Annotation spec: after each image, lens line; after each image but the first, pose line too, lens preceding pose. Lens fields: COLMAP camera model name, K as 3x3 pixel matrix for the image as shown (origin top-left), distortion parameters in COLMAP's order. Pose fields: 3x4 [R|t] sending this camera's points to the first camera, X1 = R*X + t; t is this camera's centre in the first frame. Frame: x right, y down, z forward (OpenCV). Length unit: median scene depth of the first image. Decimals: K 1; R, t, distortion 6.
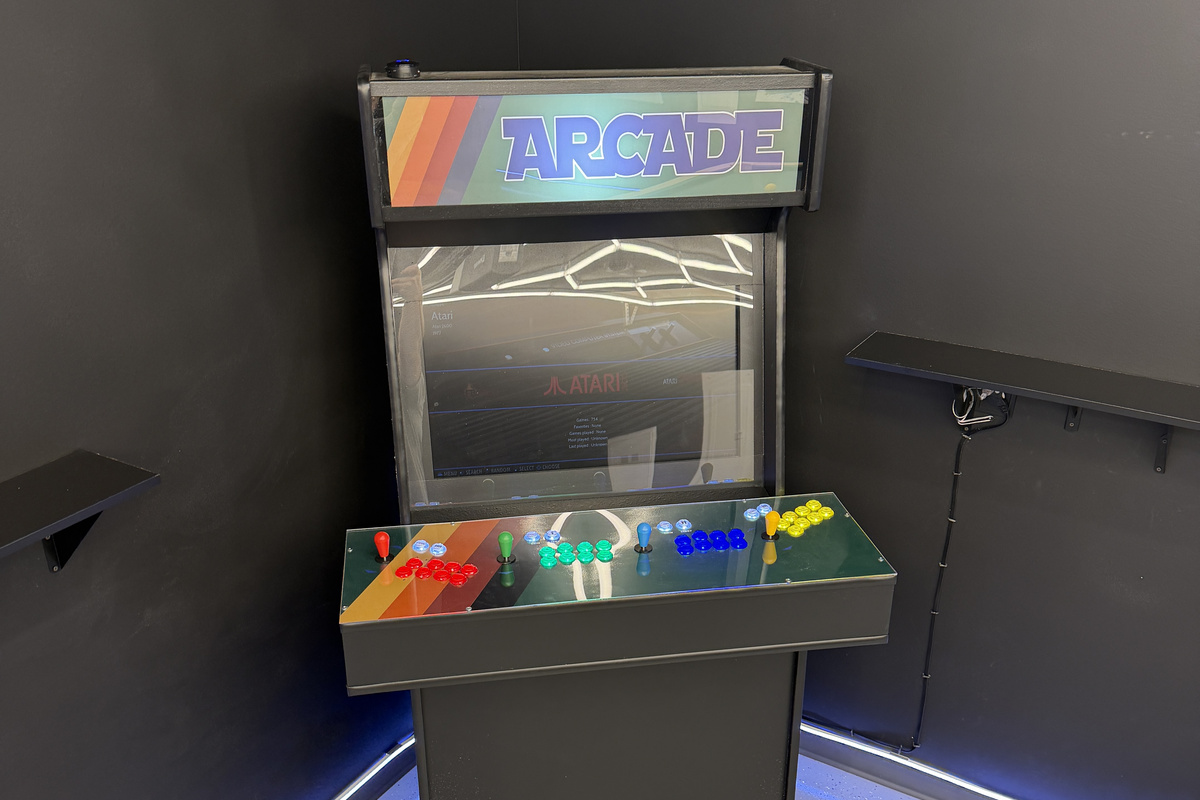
lens RADIAL K [[837.8, 0, 573.5], [0, 837.8, 427.3], [0, 0, 1]] dist [-0.001380, -0.023663]
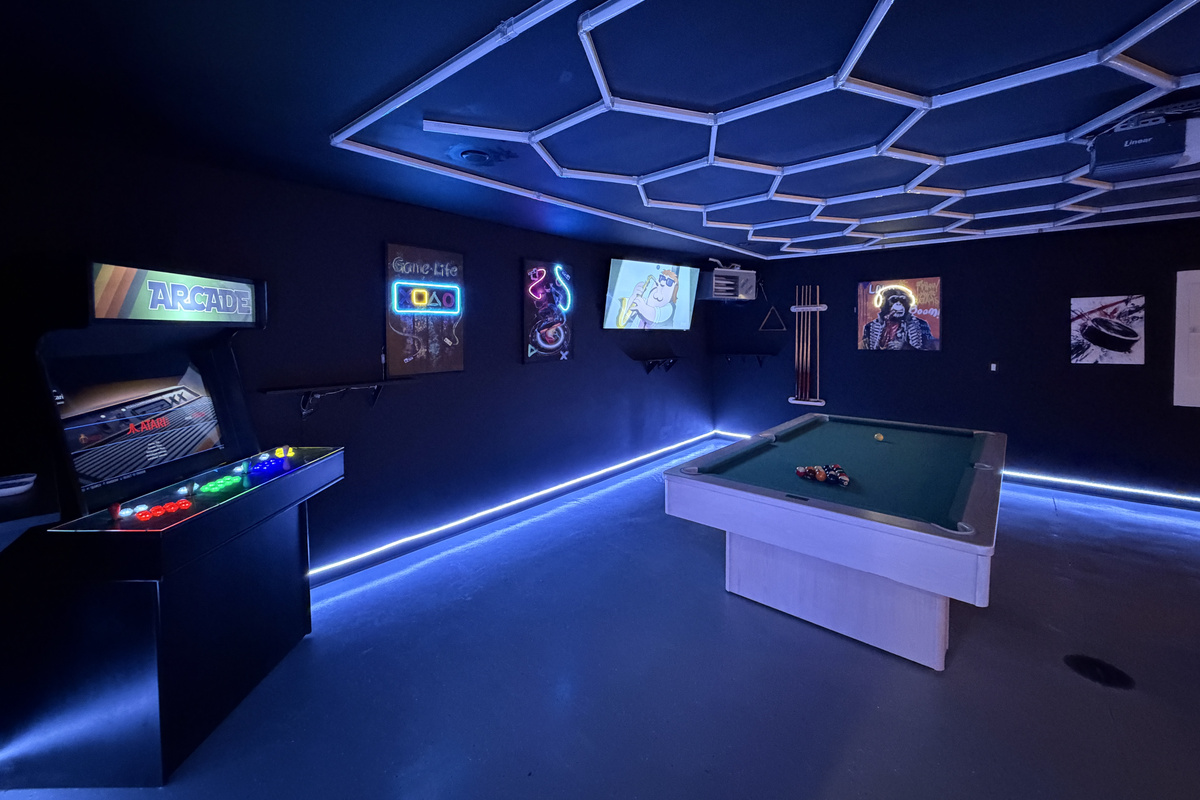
lens RADIAL K [[478.1, 0, 597.0], [0, 478.1, 347.9], [0, 0, 1]] dist [0.000693, -0.000112]
pose [[0.121255, -0.016413, 0.992486, -1.114335], [0.407839, 0.912393, -0.034739, 0.282403], [-0.904966, 0.408987, 0.117326, -0.095919]]
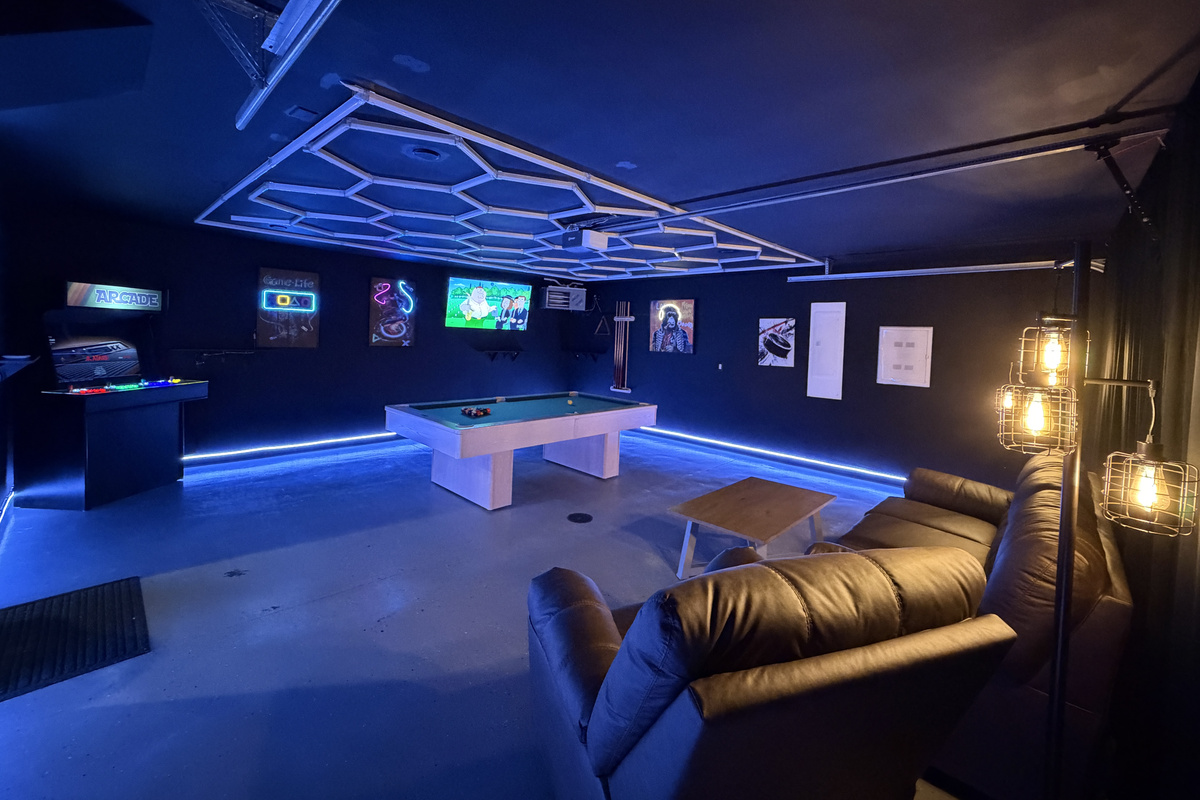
lens RADIAL K [[478.1, 0, 597.1], [0, 478.1, 348.2], [0, 0, 1]] dist [0.000693, -0.000112]
pose [[0.173369, -0.000995, 0.984856, -2.133254], [0.362787, 0.929745, -0.062923, 1.066041], [-0.915603, 0.368202, 0.161550, -1.776941]]
